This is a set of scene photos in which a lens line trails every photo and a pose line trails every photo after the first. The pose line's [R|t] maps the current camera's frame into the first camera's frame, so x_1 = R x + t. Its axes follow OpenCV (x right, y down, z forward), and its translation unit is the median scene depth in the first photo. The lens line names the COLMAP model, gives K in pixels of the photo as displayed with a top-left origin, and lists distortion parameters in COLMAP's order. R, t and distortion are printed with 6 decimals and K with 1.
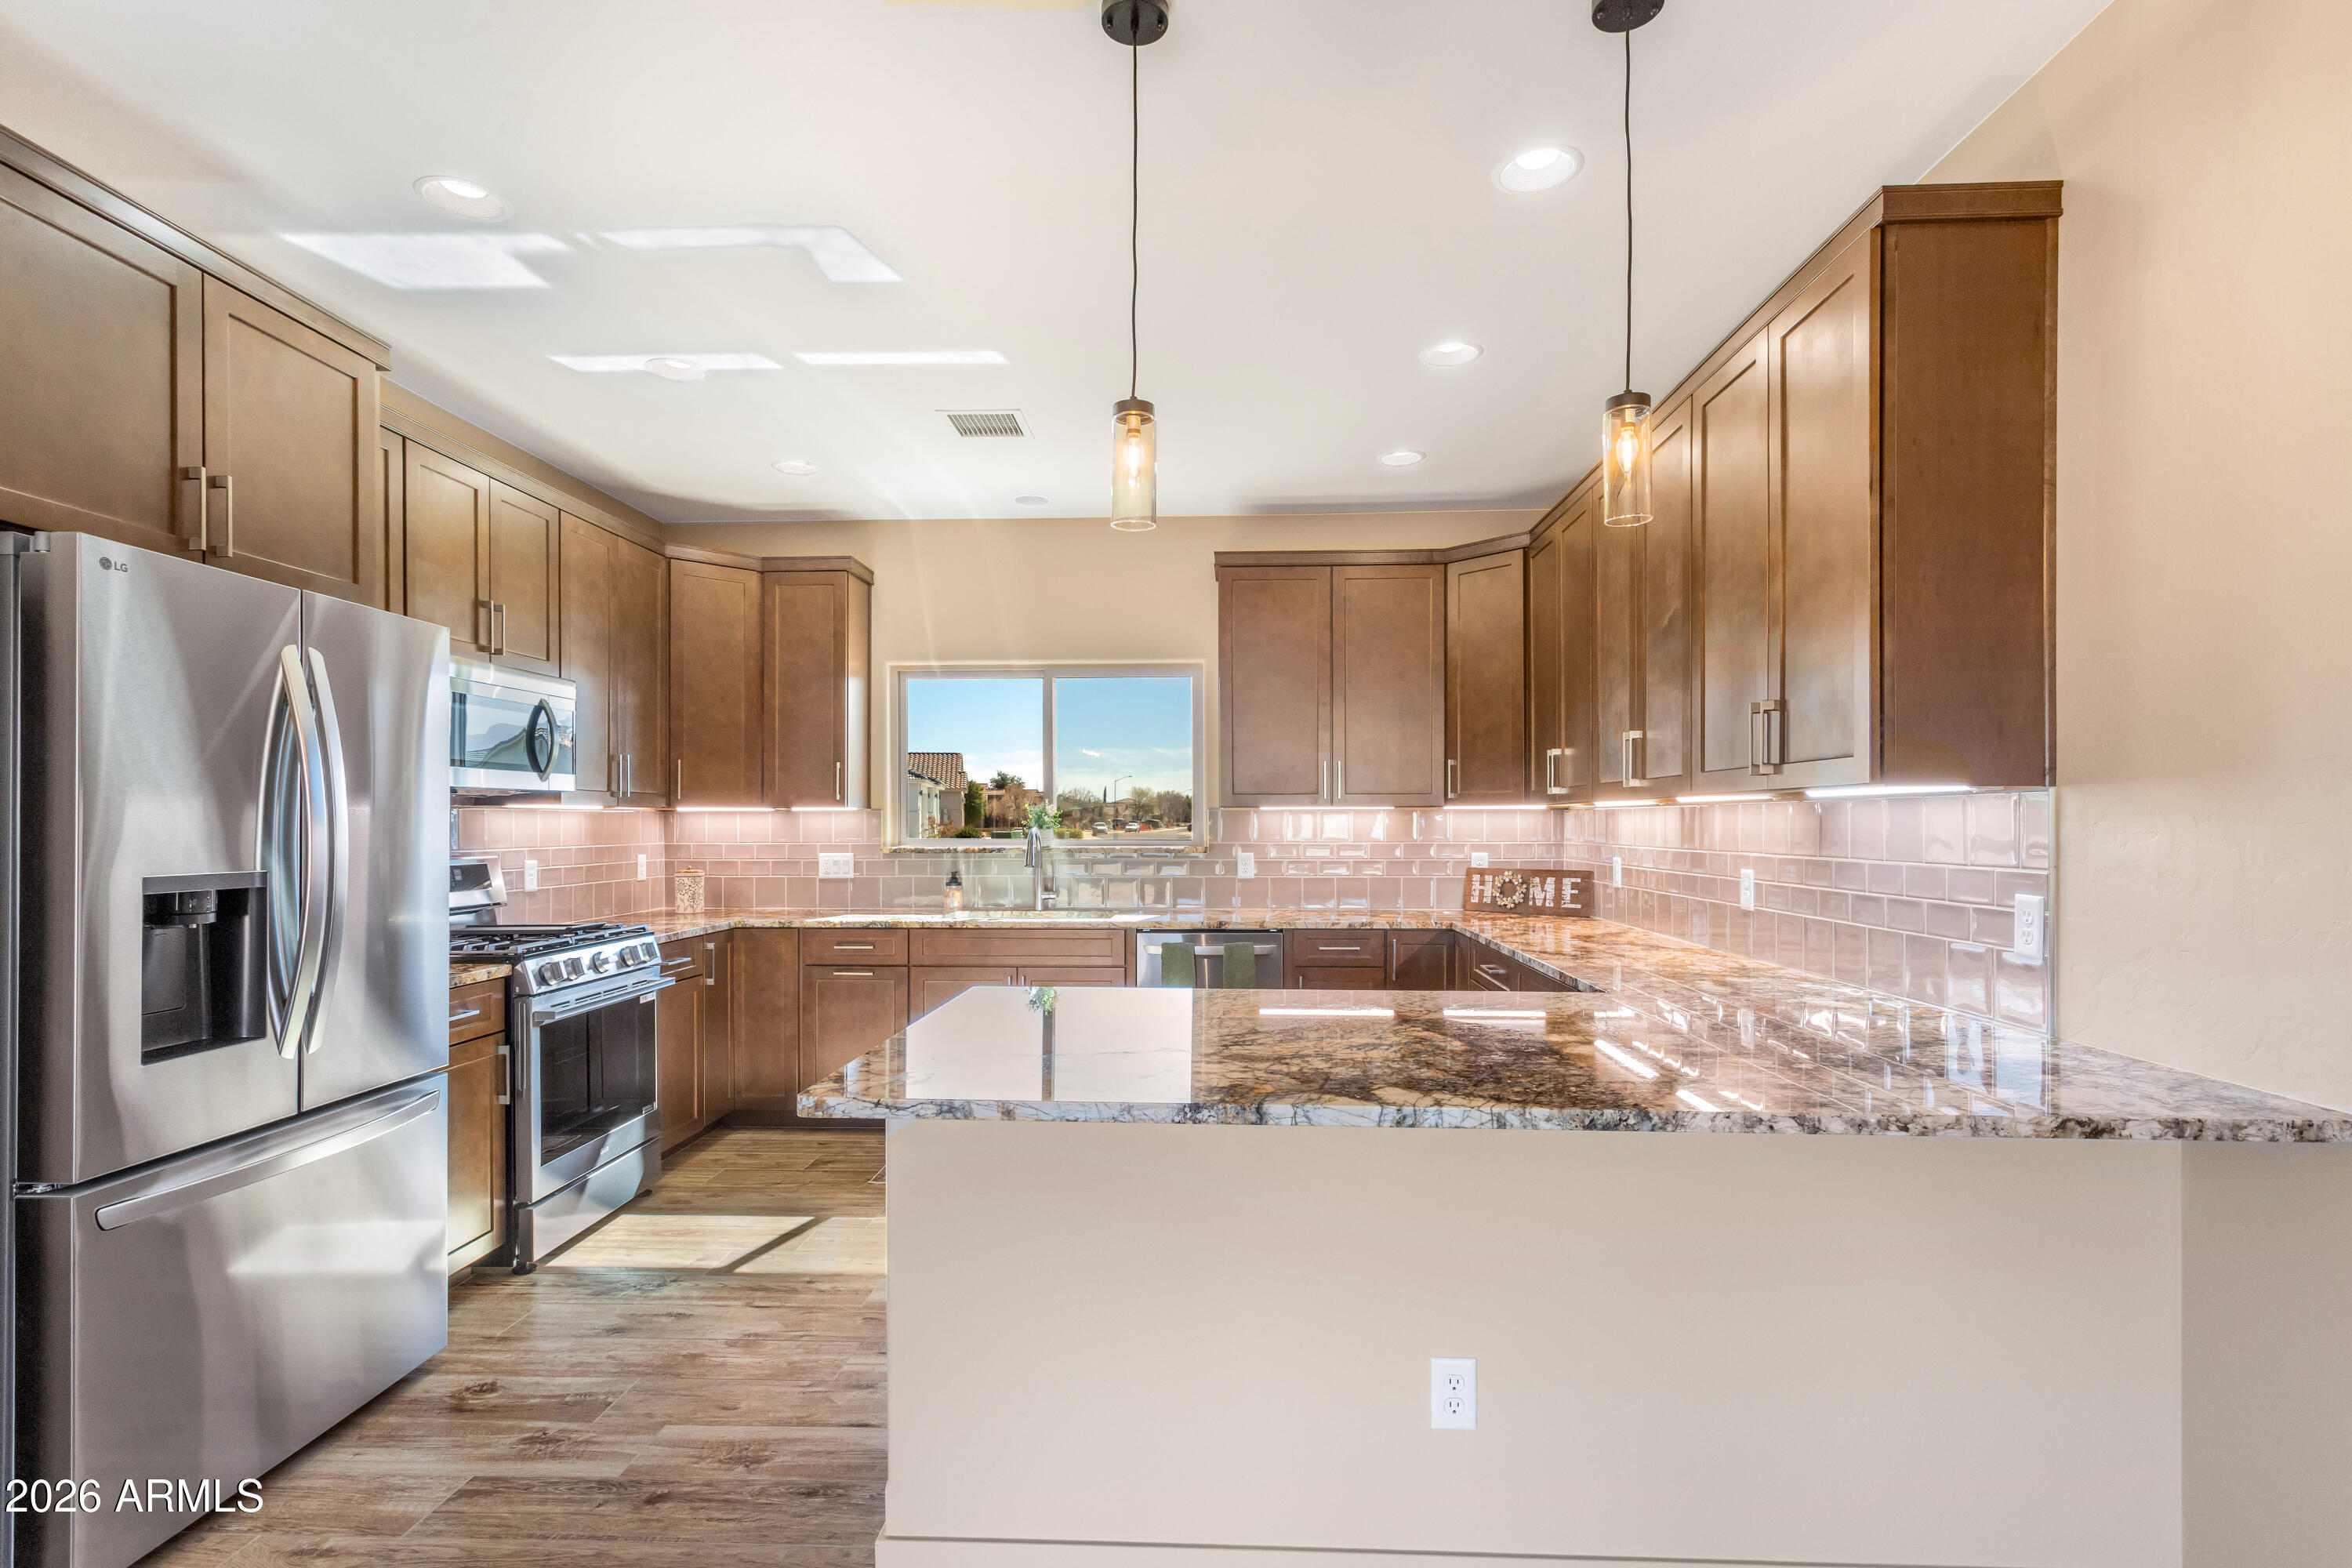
lens RADIAL K [[1130.0, 0, 1166.9], [0, 1130.0, 815.5], [0, 0, 1]] dist [0.007725, 0.002643]
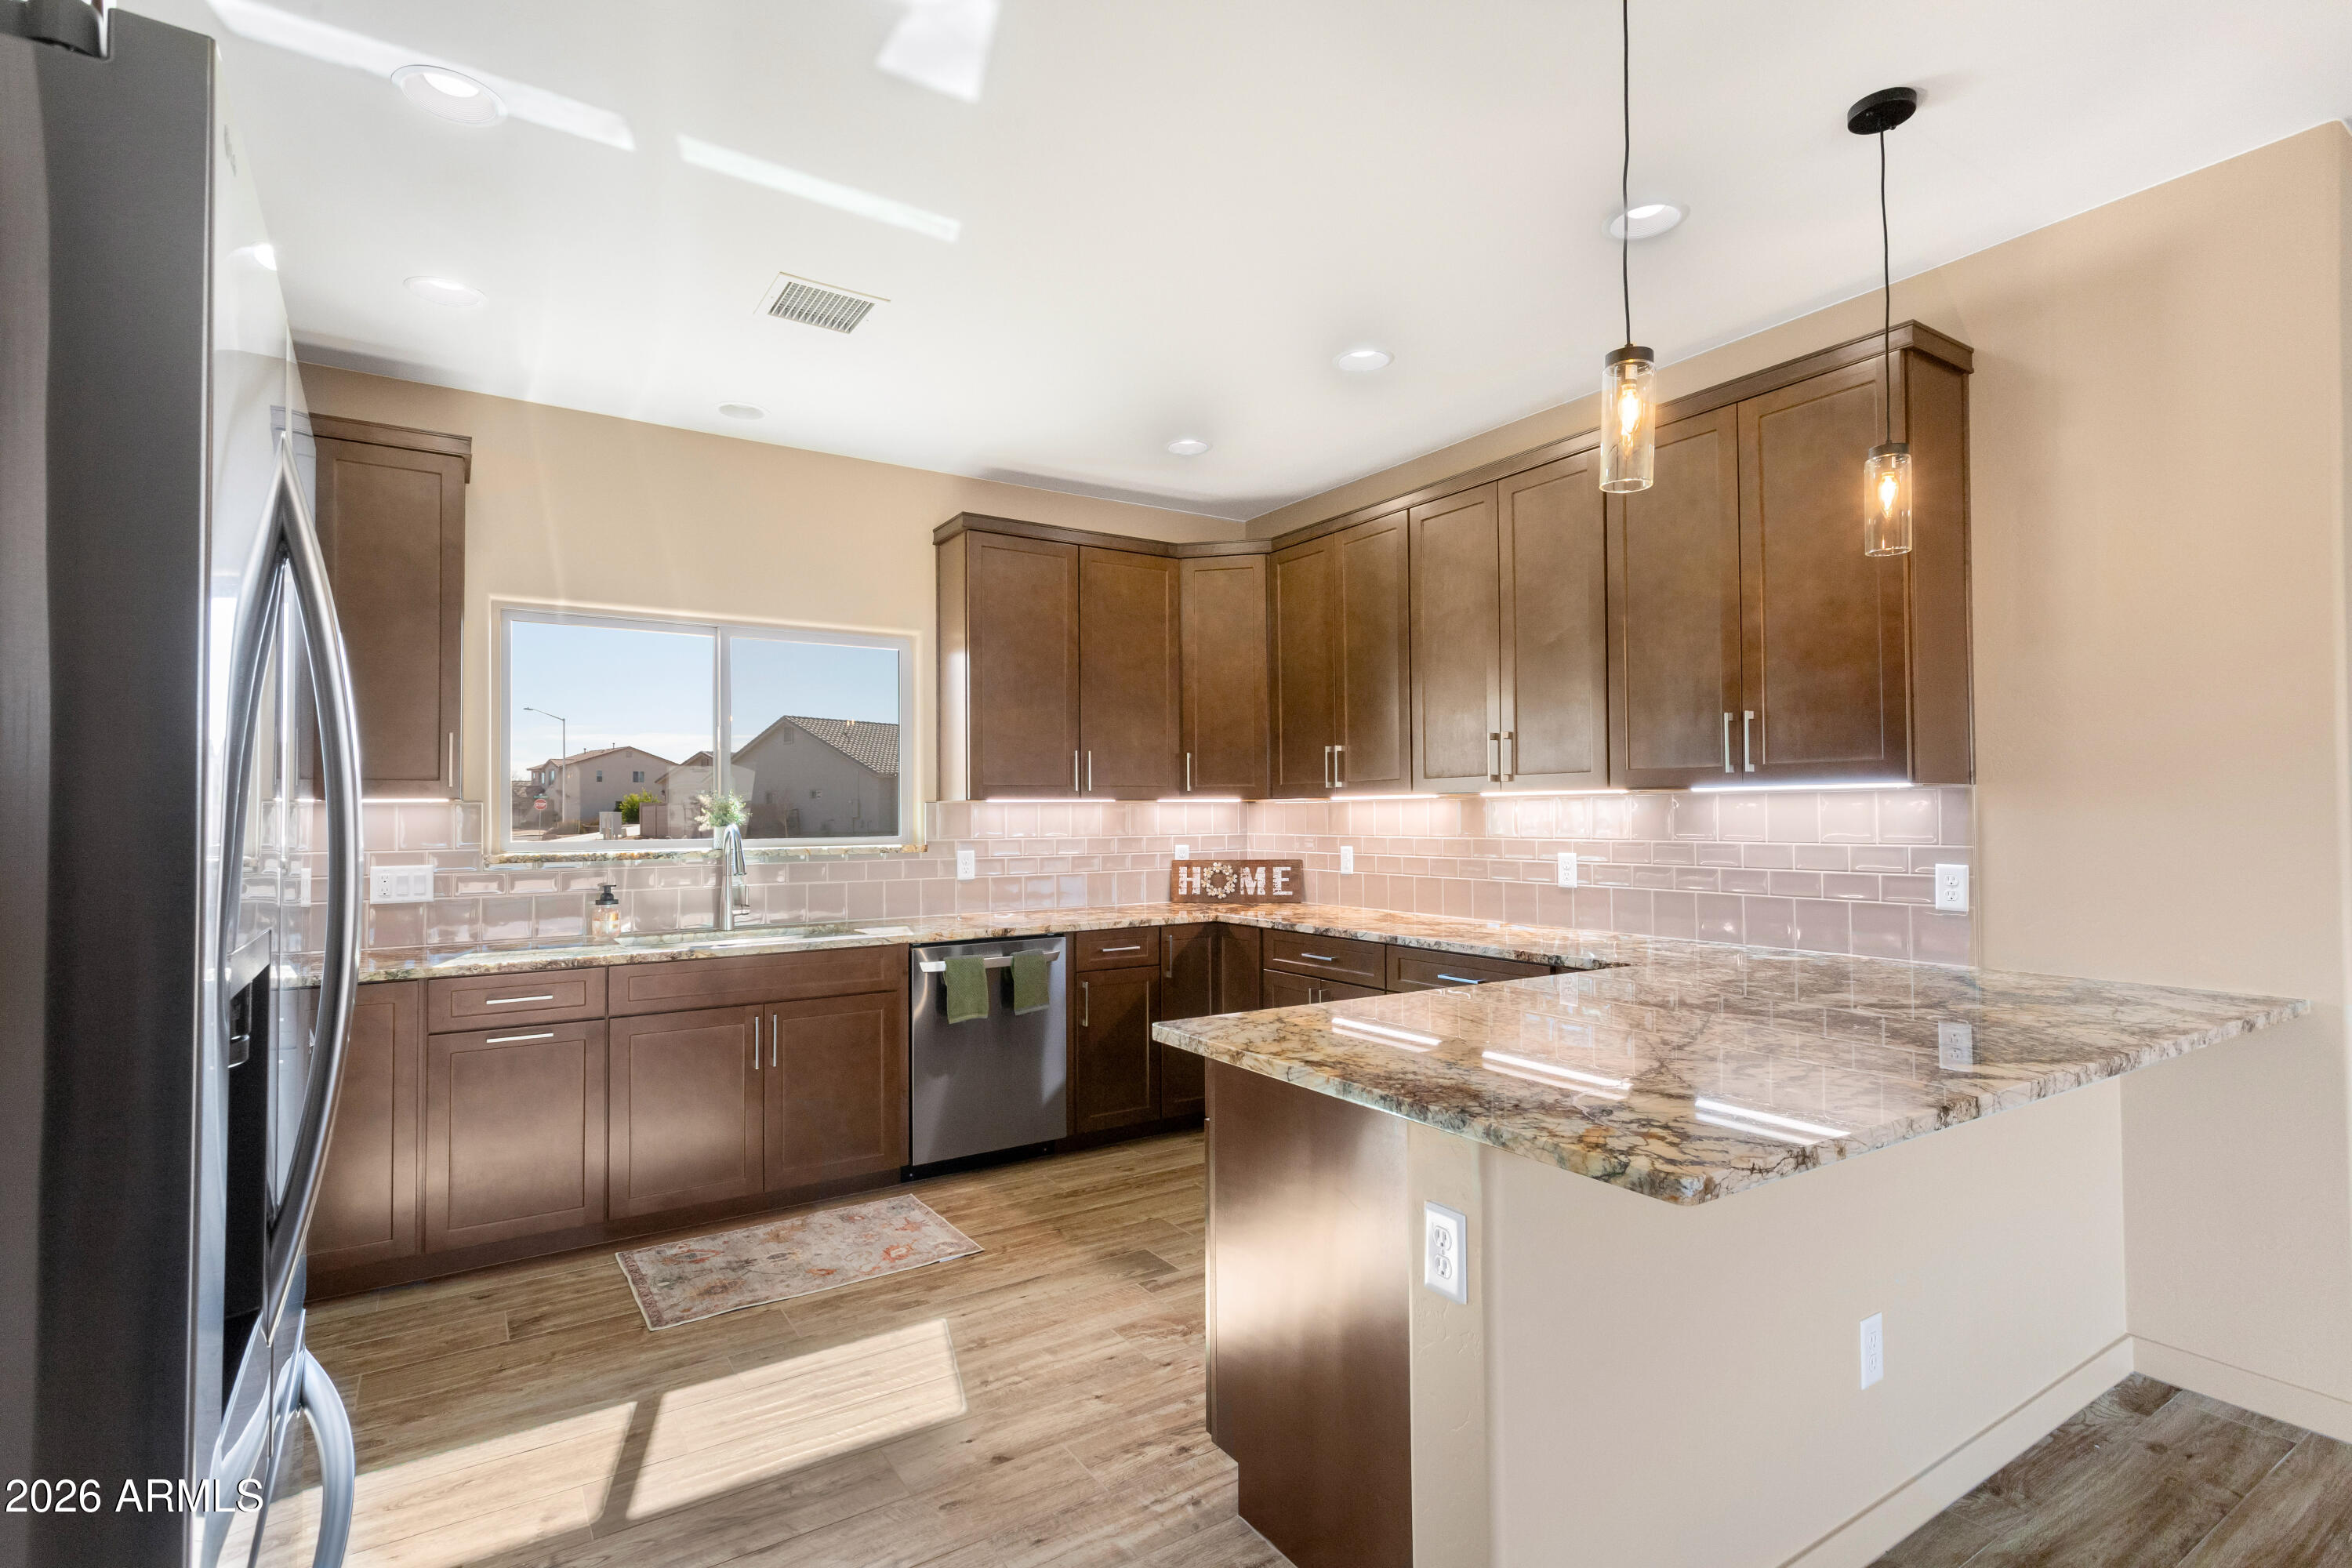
lens RADIAL K [[1130.0, 0, 1162.4], [0, 1130.0, 783.3], [0, 0, 1]] dist [0.007725, 0.002643]
pose [[0.814007, 0.011731, 0.580736, -0.335962], [0.002771, 0.999706, -0.024078, 0.001809], [-0.580848, 0.021209, 0.813736, 0.189268]]
